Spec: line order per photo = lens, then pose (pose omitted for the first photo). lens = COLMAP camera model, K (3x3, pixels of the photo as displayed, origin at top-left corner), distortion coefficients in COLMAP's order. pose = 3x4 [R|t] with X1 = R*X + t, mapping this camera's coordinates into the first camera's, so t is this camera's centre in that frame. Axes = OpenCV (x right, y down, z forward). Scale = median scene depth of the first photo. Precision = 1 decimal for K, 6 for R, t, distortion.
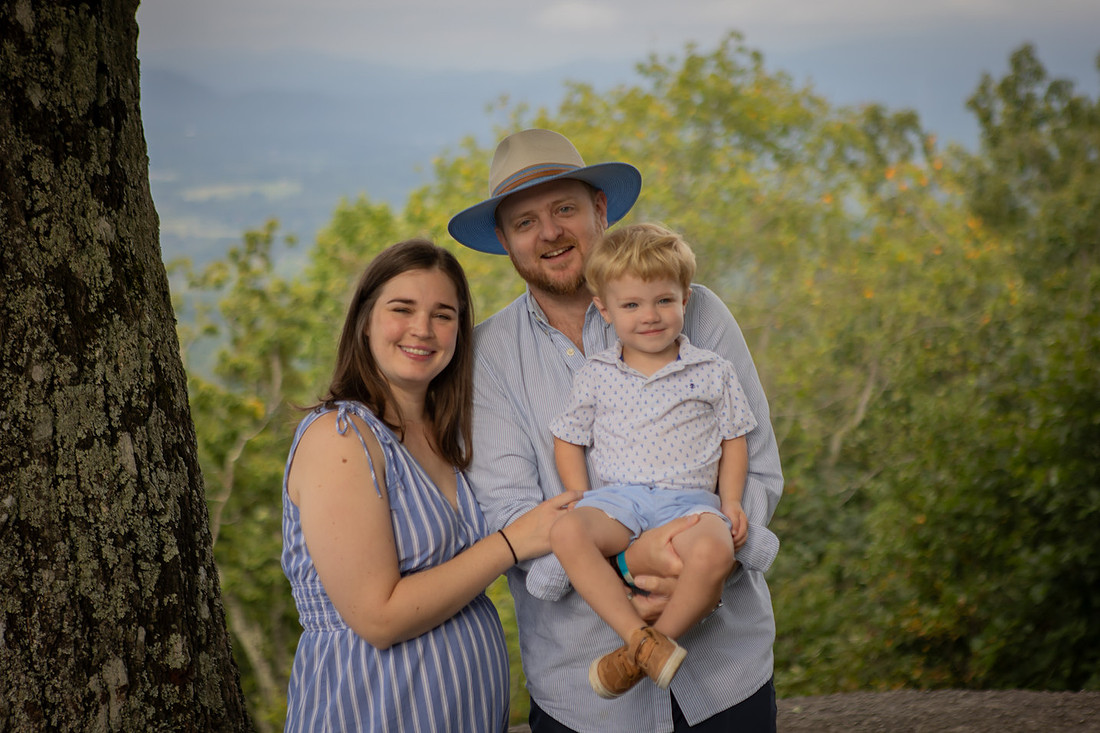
lens RADIAL K [[2232.9, 0, 601.0], [0, 2232.9, 323.0], [0, 0, 1]] dist [0.199432, 0.000000]
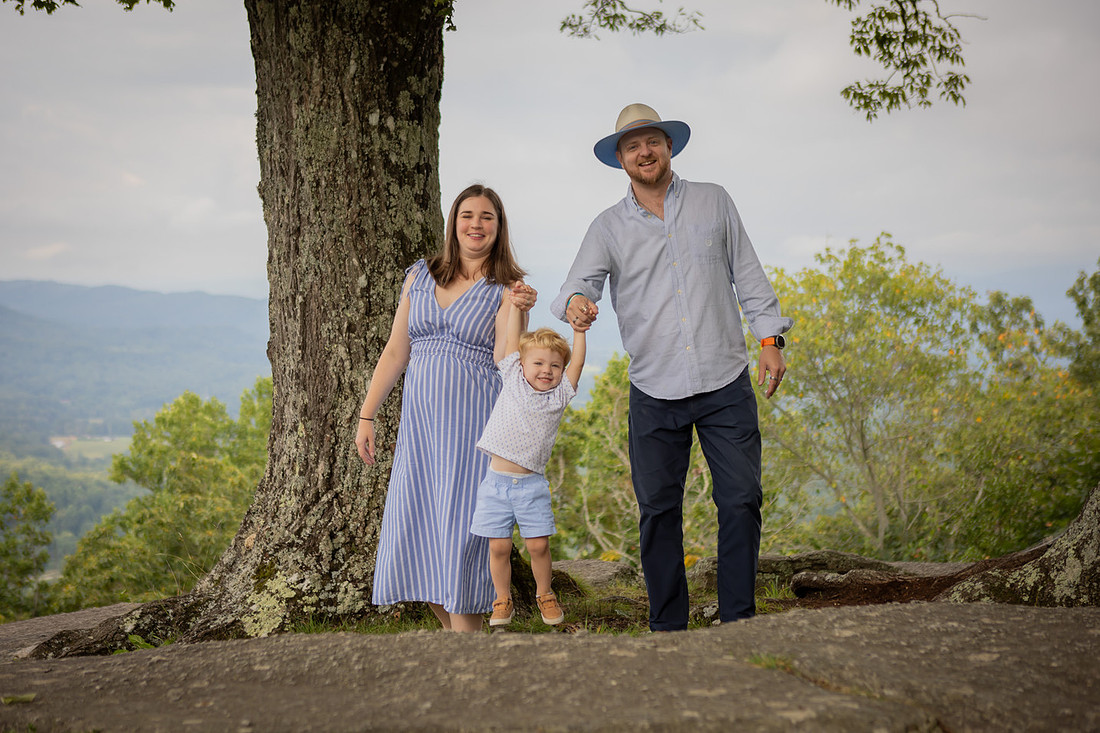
lens RADIAL K [[1776.7, 0, 529.8], [0, 1776.7, 374.4], [0, 0, 1]] dist [0.020023, 0.000000]
pose [[0.983655, 0.026055, -0.178168, 0.054713], [-0.038585, 0.996991, -0.067228, 0.059564], [0.175880, 0.073004, 0.981701, -0.187398]]
